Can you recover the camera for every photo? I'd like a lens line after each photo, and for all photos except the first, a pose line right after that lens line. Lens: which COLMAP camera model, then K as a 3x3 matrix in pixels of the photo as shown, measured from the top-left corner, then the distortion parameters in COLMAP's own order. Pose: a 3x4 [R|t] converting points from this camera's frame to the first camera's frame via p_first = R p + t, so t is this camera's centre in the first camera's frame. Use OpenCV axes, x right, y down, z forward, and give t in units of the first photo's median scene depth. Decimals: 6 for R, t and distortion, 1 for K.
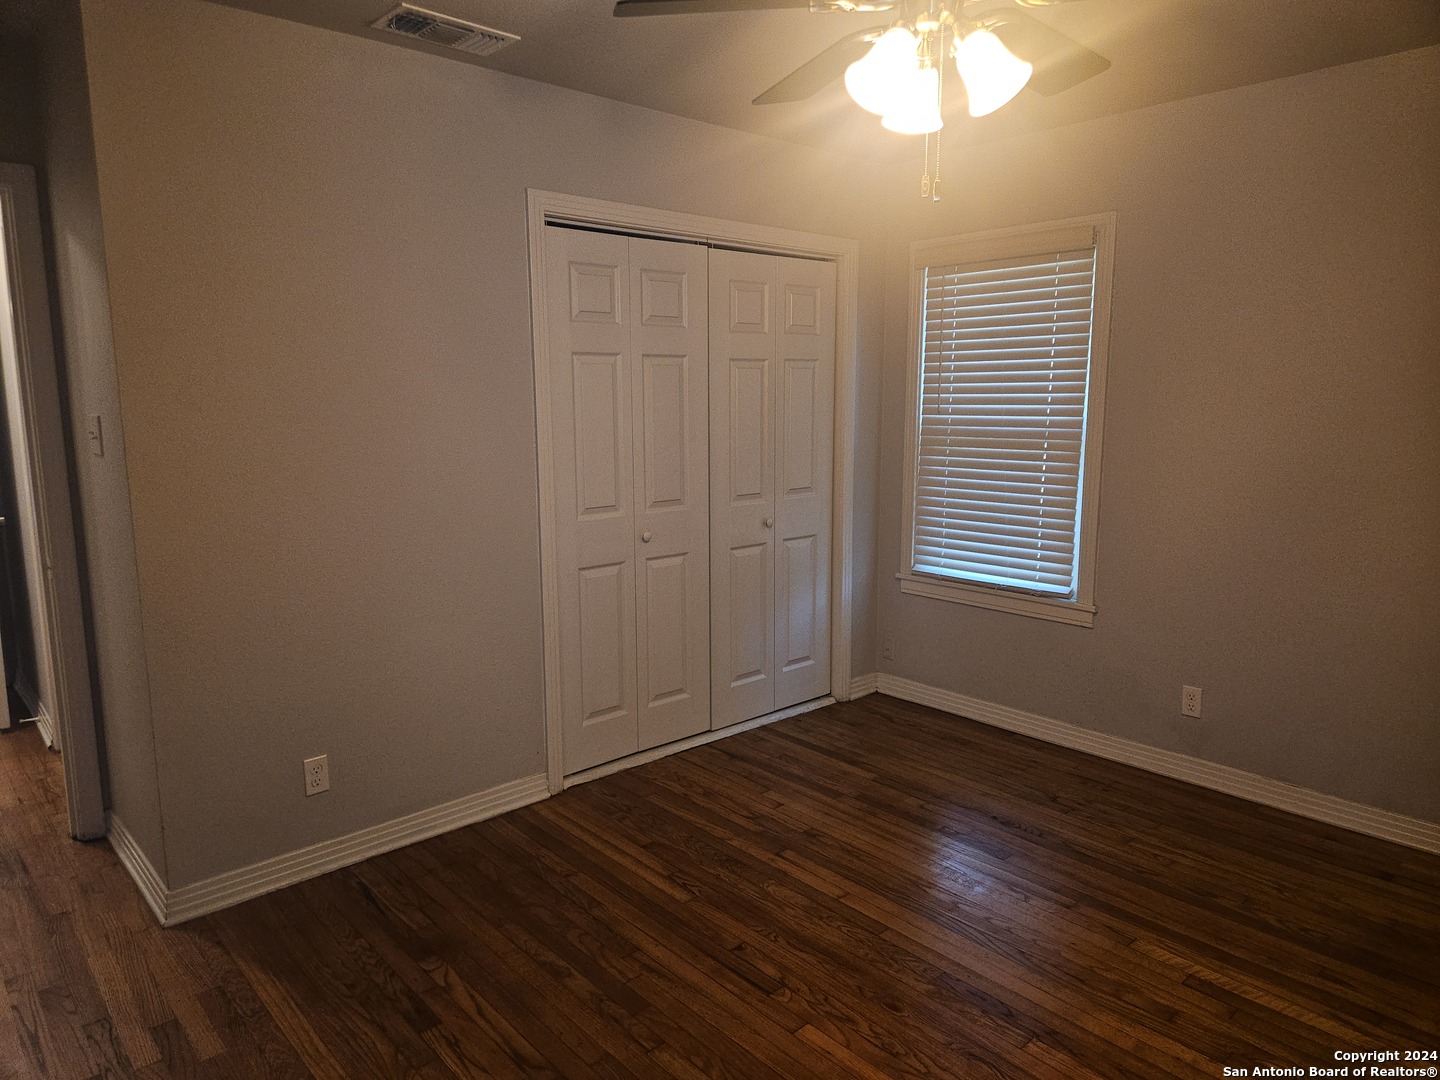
lens RADIAL K [[963.7, 0, 721.6], [0, 963.7, 530.2], [0, 0, 1]] dist [0.081207, -0.092873]
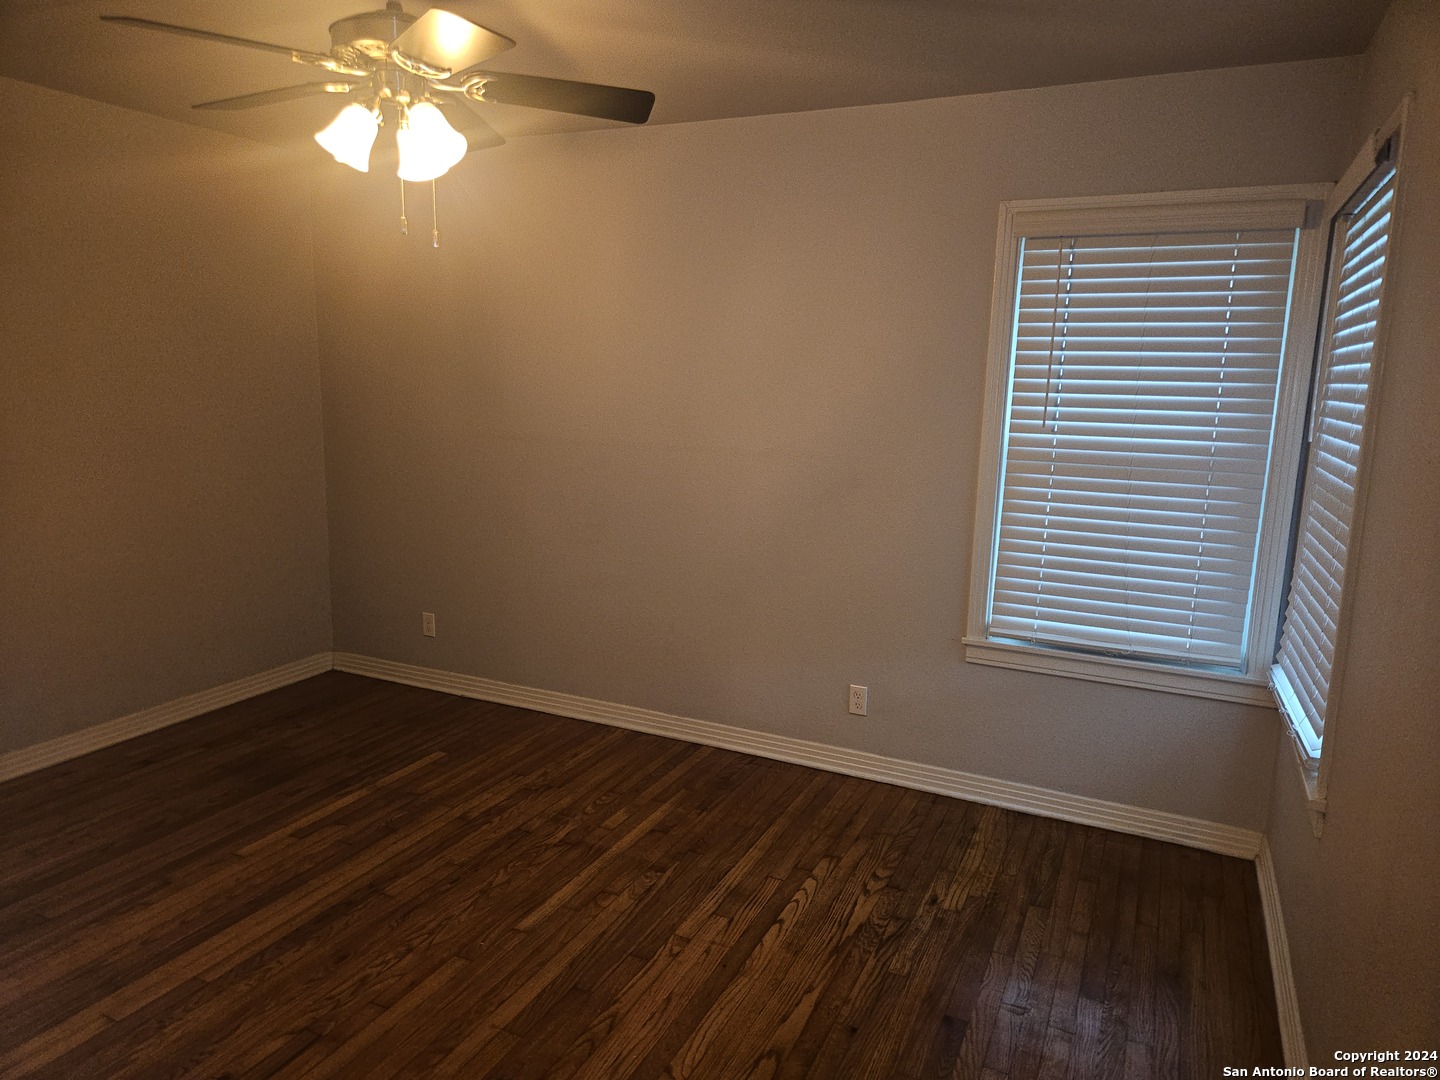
lens RADIAL K [[963.7, 0, 721.6], [0, 963.7, 530.2], [0, 0, 1]] dist [0.081207, -0.092873]
pose [[-0.375271, -0.155019, 0.913860, -0.765477], [0.122872, 0.968896, 0.214811, -0.121259], [-0.918735, 0.192900, -0.344551, 0.788671]]
